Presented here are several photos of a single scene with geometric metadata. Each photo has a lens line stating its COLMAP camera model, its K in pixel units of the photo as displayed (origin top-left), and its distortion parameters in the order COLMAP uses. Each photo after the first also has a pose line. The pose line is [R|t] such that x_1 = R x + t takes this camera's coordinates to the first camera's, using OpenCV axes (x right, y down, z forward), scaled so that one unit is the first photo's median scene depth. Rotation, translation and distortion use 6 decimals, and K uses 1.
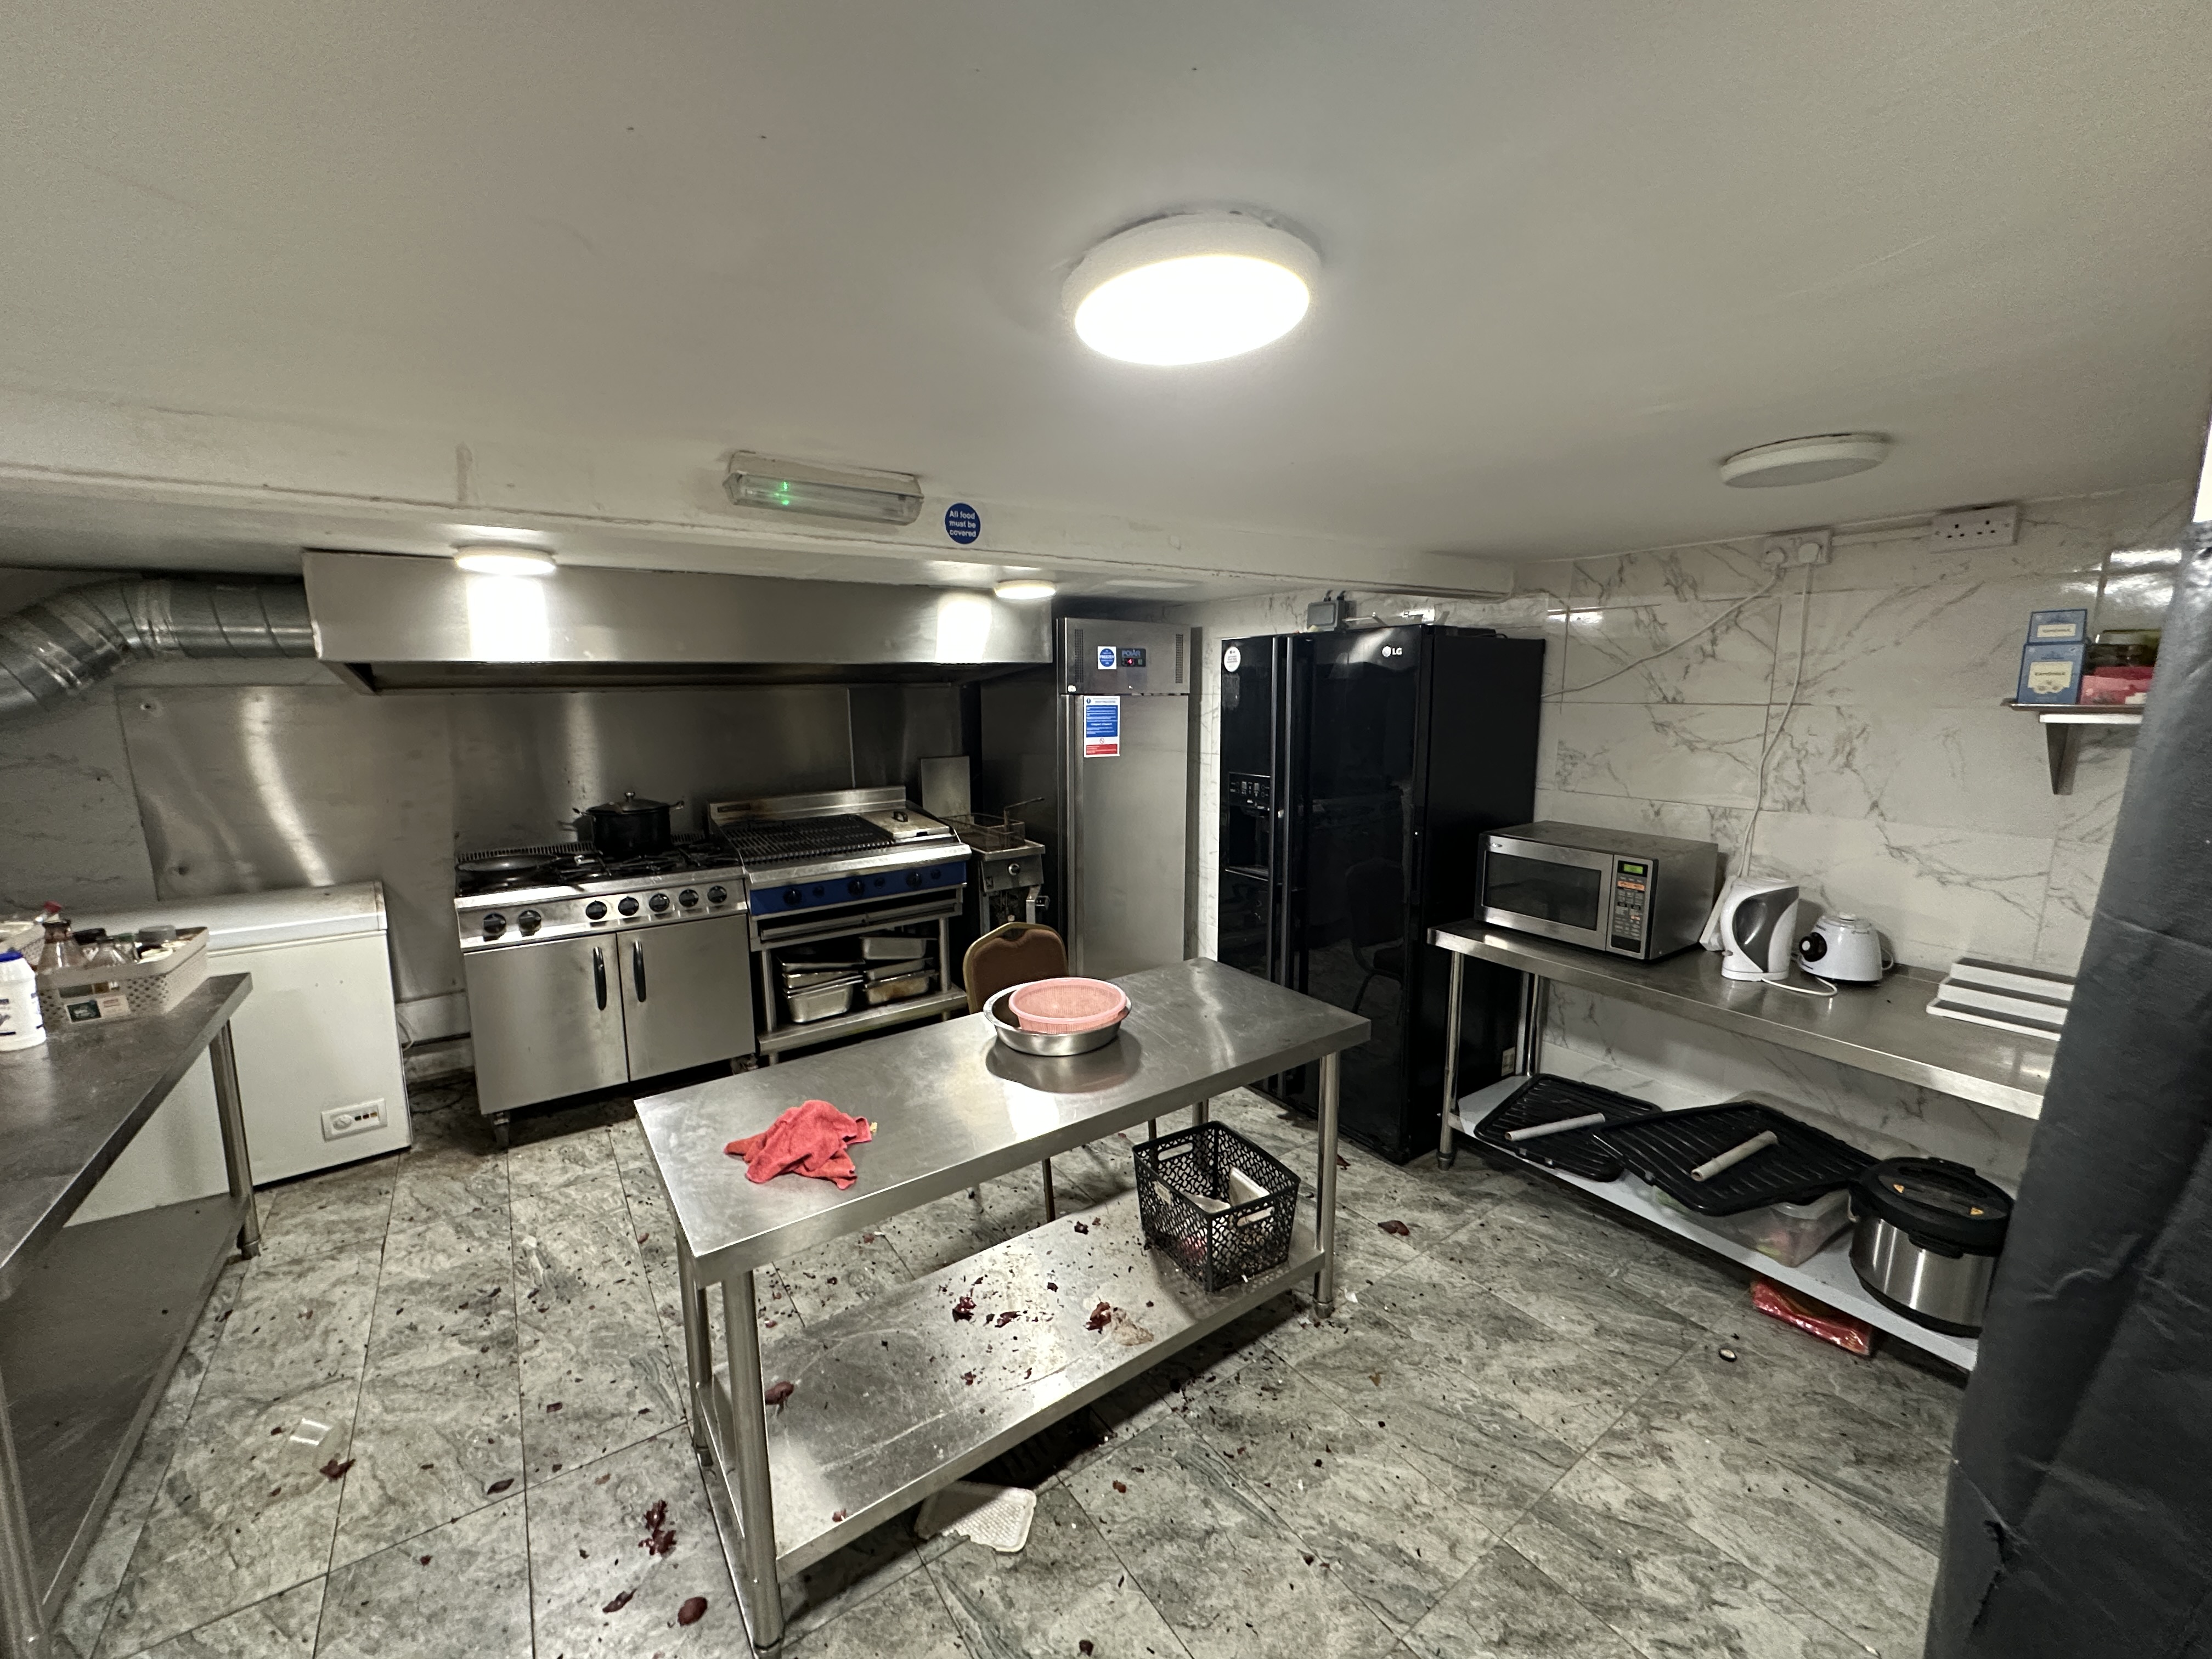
lens RADIAL K [[884.0, 0, 1106.0], [0, 884.0, 829.5], [0, 0, 1]] dist [-0.000647, 0.000543]
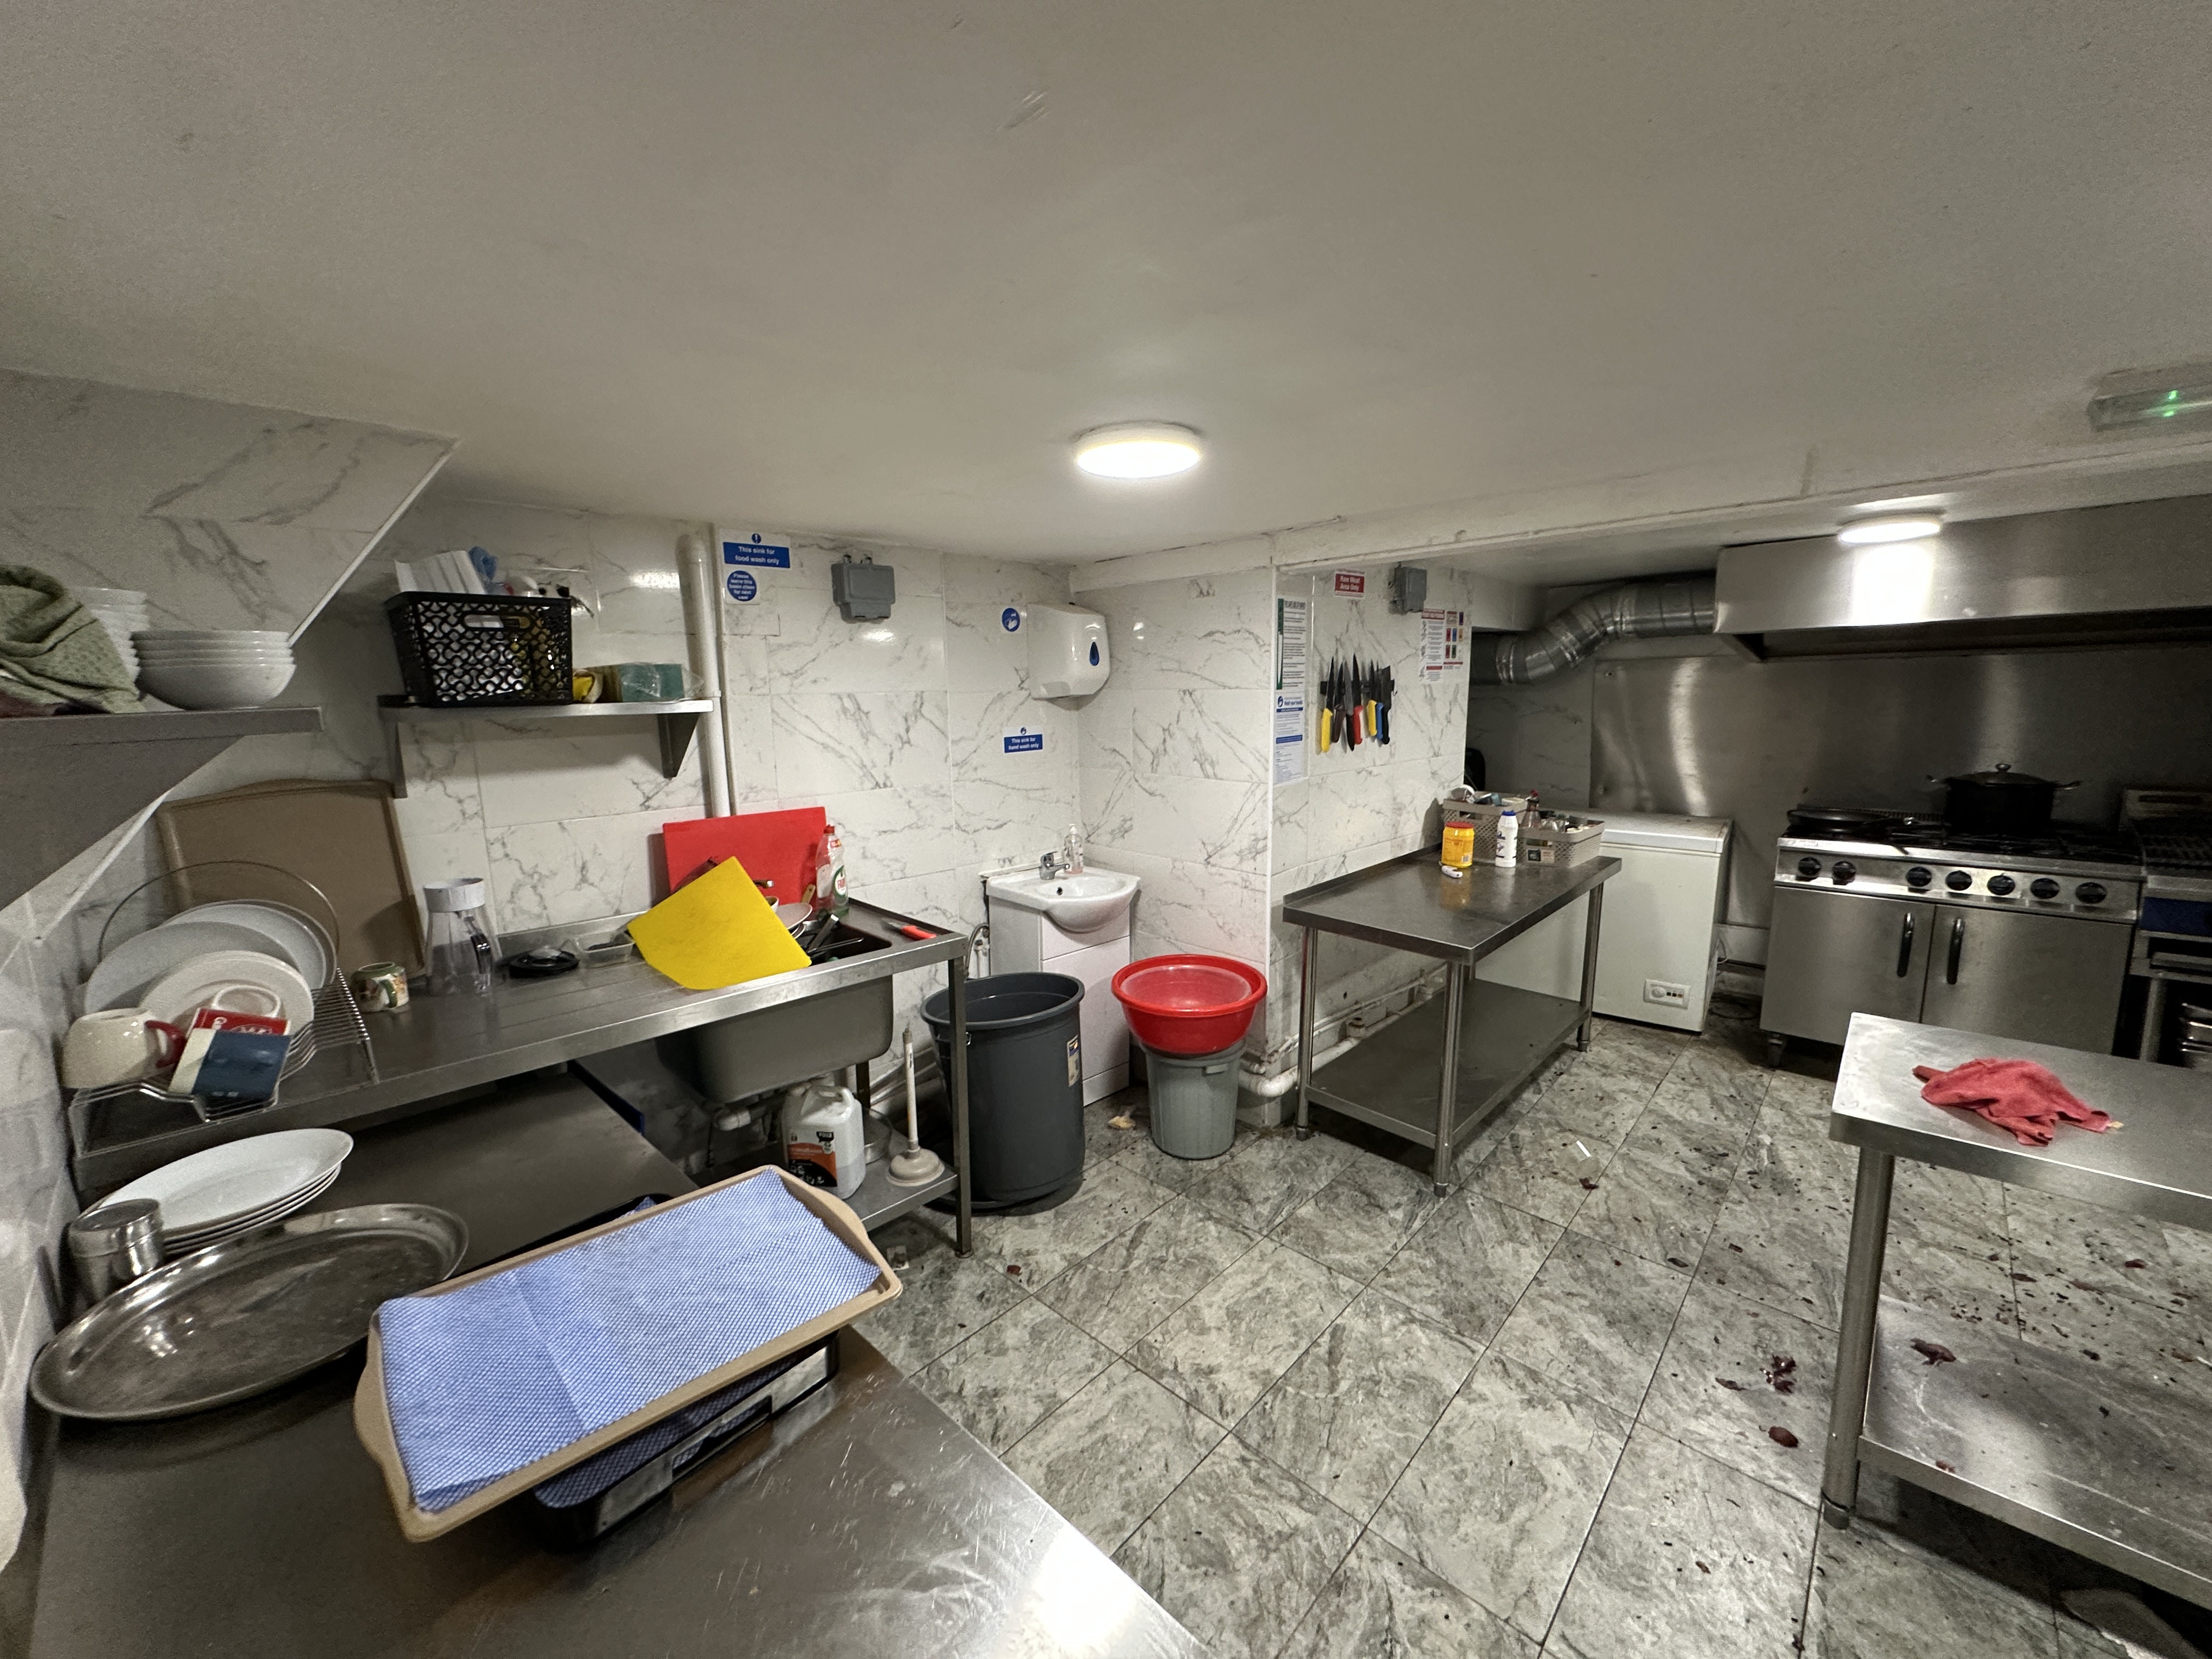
lens RADIAL K [[876.2, 0, 1106.0], [0, 876.2, 829.5], [0, 0, 1]] dist [-0.002452, -0.000509]
pose [[0.211105, 0.154201, -0.965224, 0.194217], [-0.133647, 0.982758, 0.127773, 0.044478], [0.968284, 0.102026, 0.228073, -0.119886]]
